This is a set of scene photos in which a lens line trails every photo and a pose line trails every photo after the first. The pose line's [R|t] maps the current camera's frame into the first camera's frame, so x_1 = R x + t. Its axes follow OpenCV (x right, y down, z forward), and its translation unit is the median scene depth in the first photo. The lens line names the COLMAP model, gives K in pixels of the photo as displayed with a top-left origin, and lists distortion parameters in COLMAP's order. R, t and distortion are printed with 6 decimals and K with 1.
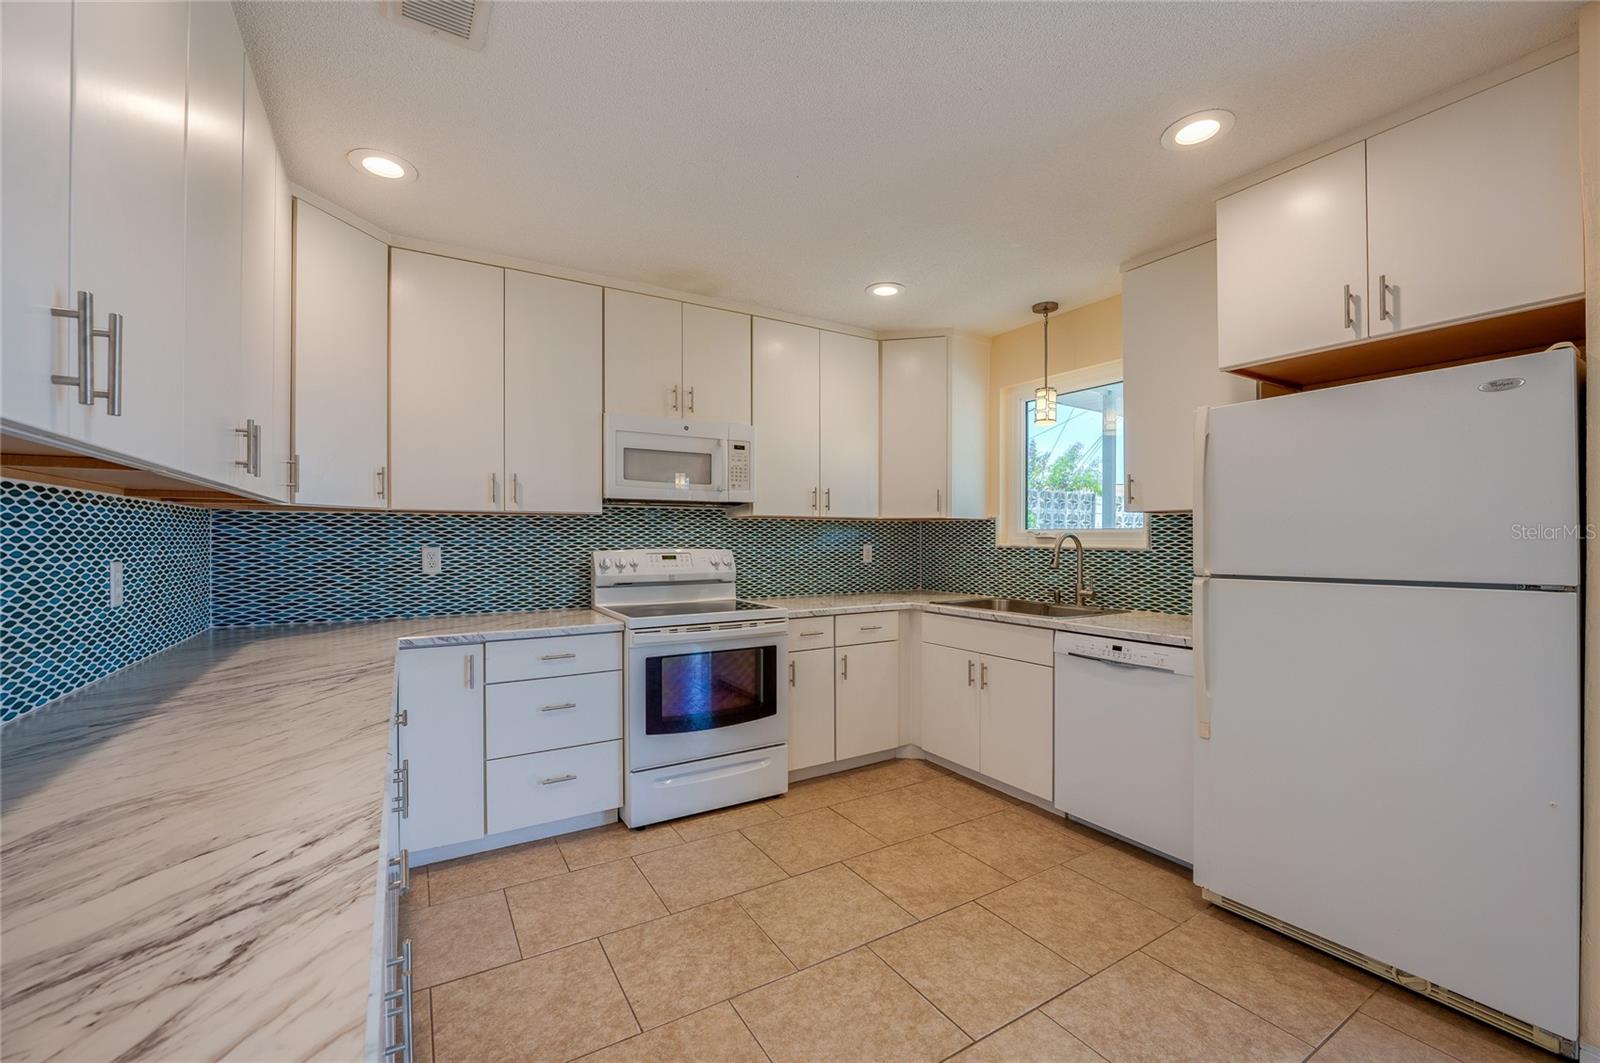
lens RADIAL K [[646.5, 0, 813.3], [0, 646.5, 538.9], [0, 0, 1]] dist [-0.016053, 0.000734]
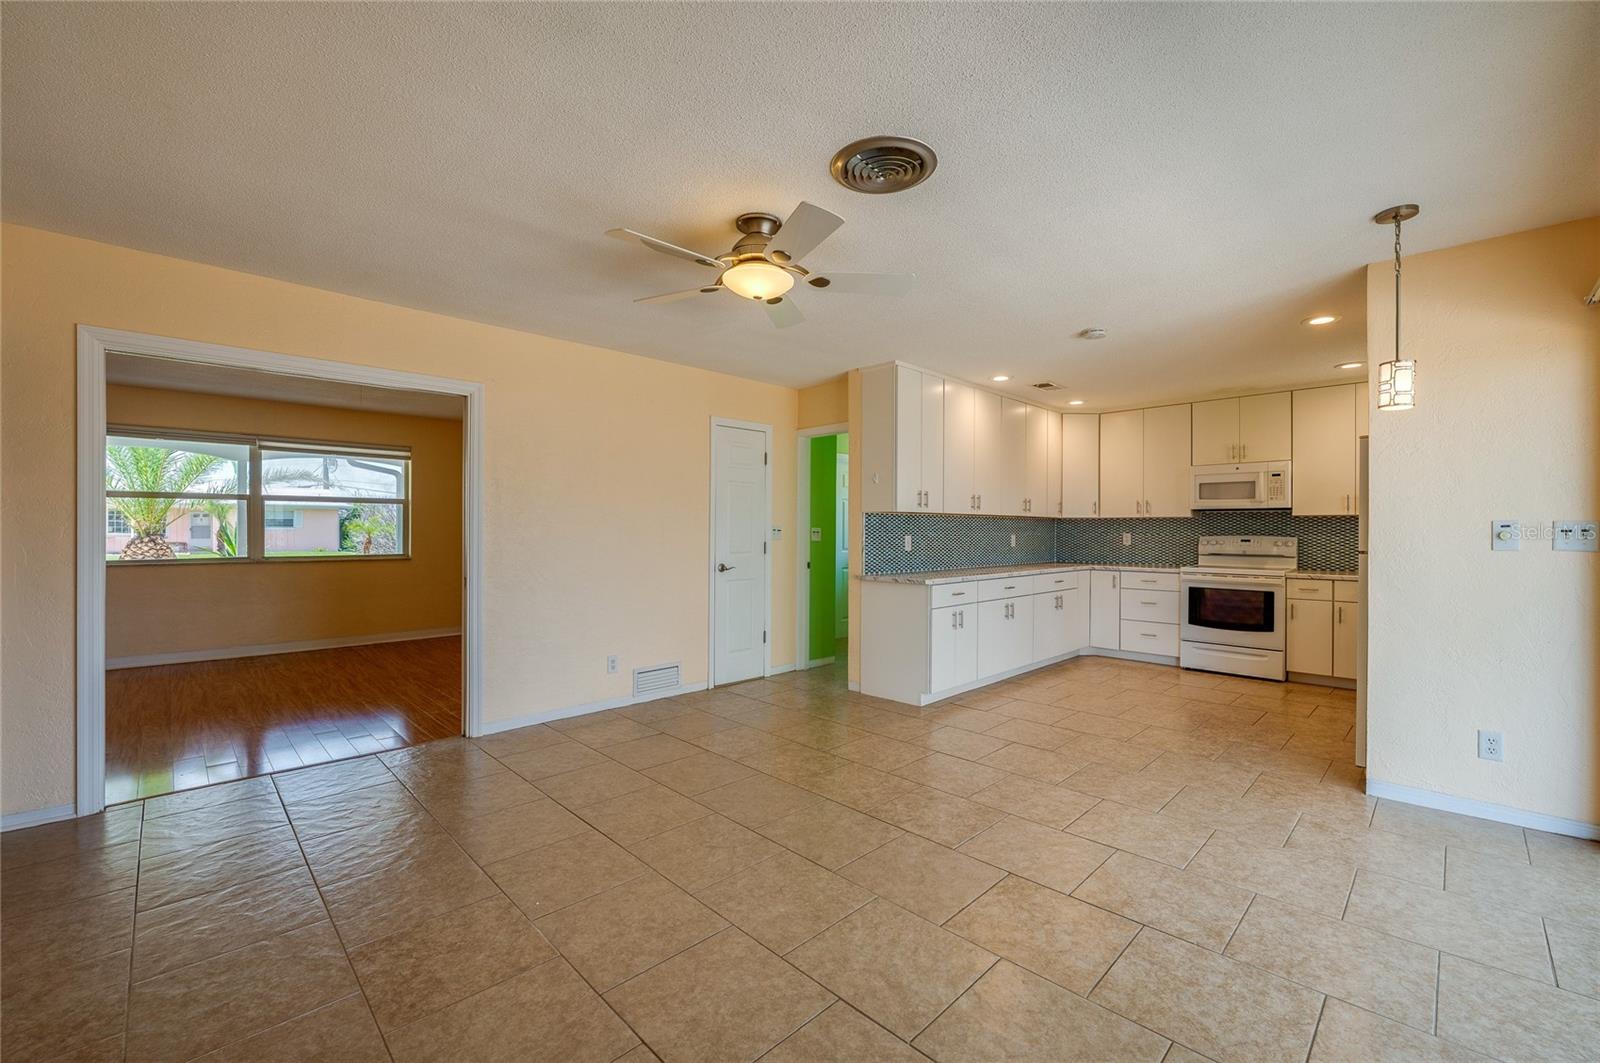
lens RADIAL K [[646.5, 0, 801.9], [0, 646.5, 529.2], [0, 0, 1]] dist [-0.016053, 0.000734]
pose [[0.223220, 0.000274, -0.974768, 1.449439], [-0.005526, 0.999984, -0.000984, 0.007314], [0.974752, 0.005607, 0.223218, -0.664394]]
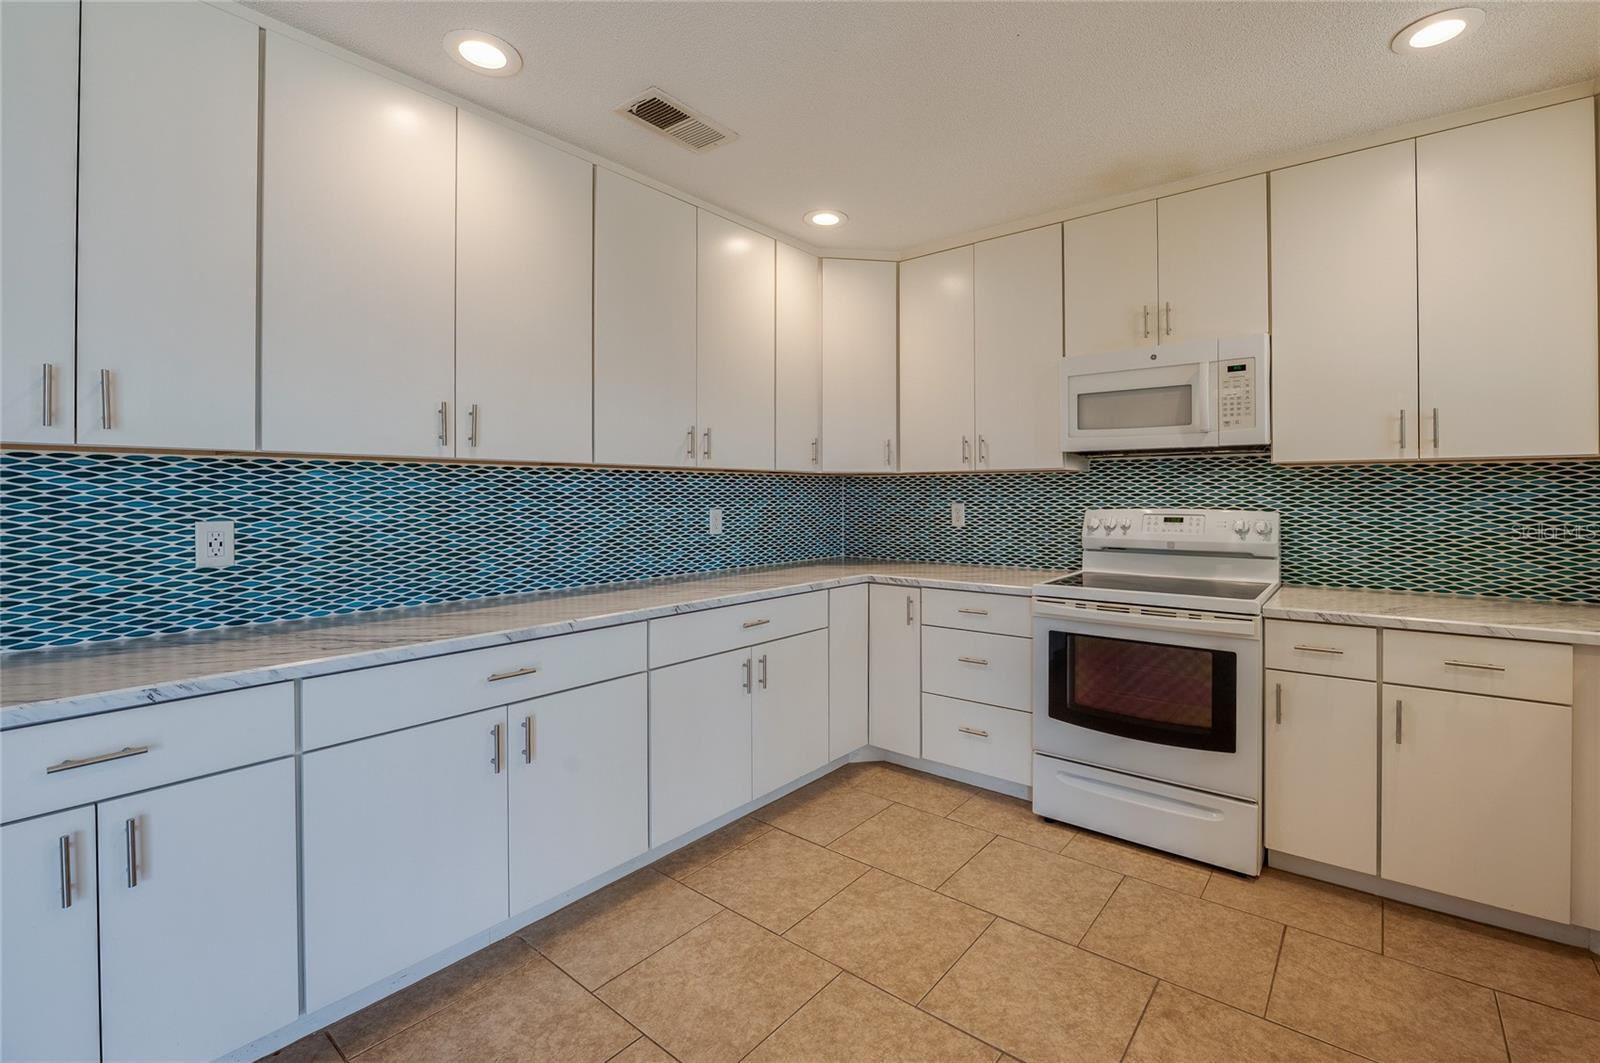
lens RADIAL K [[693.6, 0, 839.8], [0, 693.6, 494.5], [0, 0, 1]] dist [-0.015834, 0.000887]
pose [[0.358314, 0.000341, -0.933601, 0.517484], [0.000037, 1.000000, 0.000379, -0.003480], [0.933601, -0.000171, 0.358314, 0.379794]]
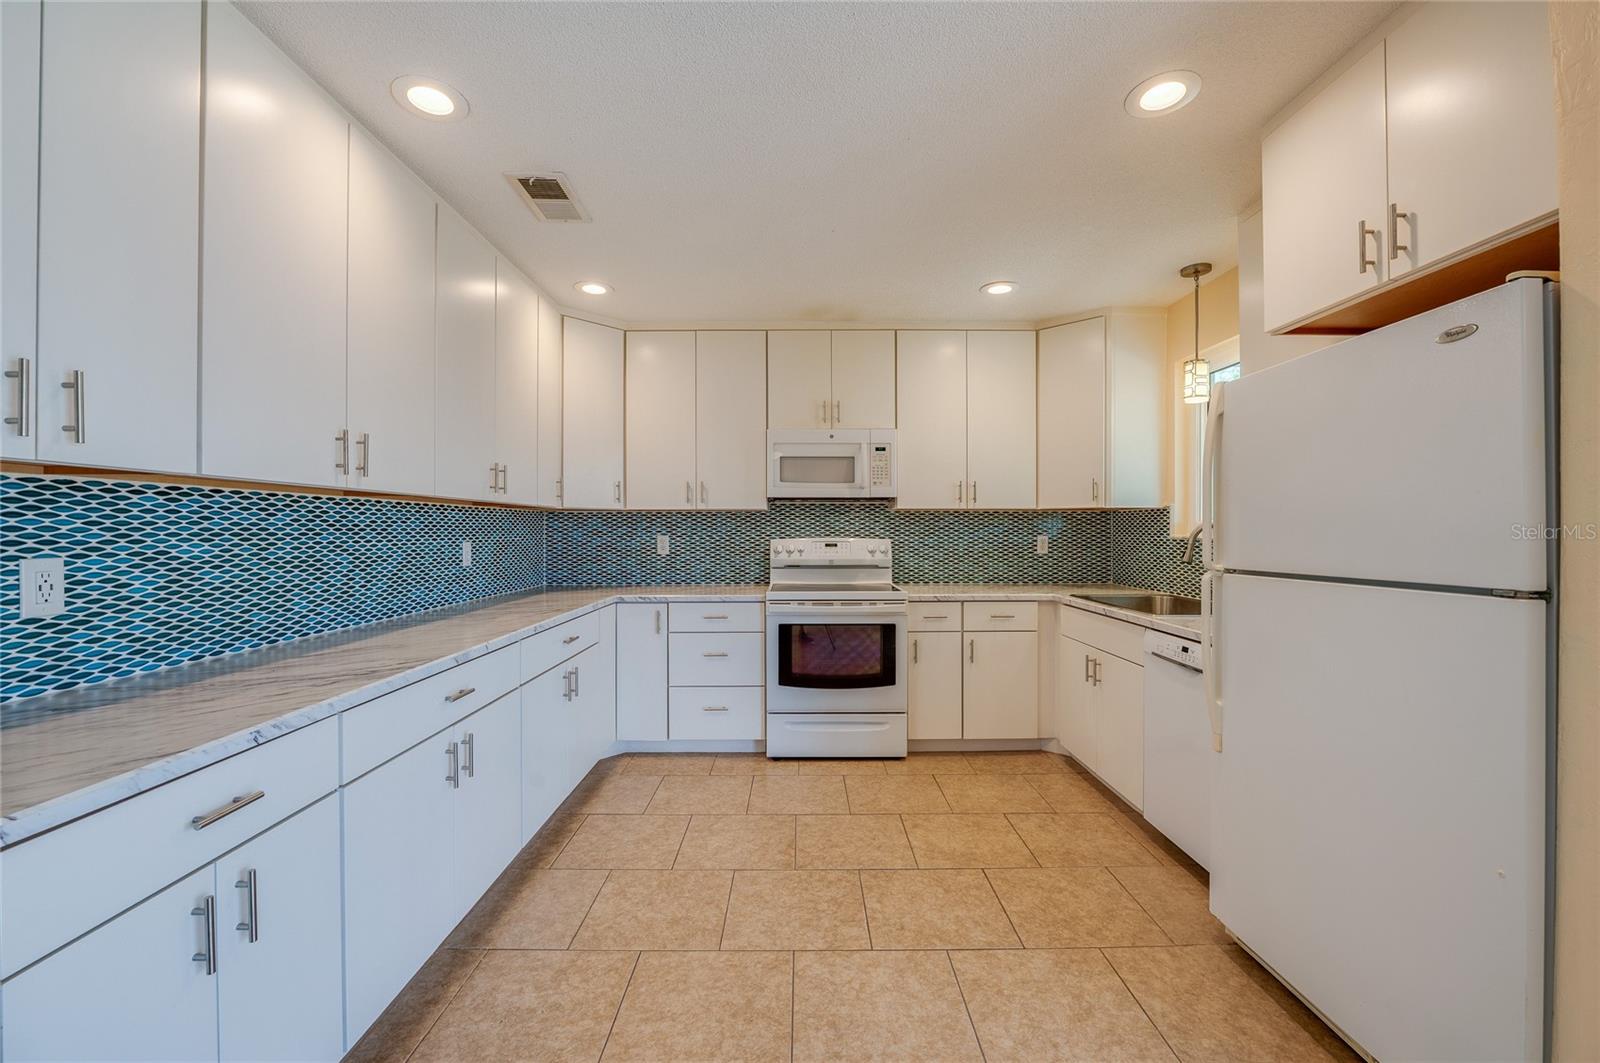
lens RADIAL K [[646.5, 0, 800.2], [0, 646.5, 529.2], [0, 0, 1]] dist [-0.016053, 0.000734]
pose [[0.852862, -0.000184, -0.522137, 0.425605], [-0.000453, 0.999999, -0.001092, 0.000688], [0.522136, 0.001168, 0.852861, -0.052490]]
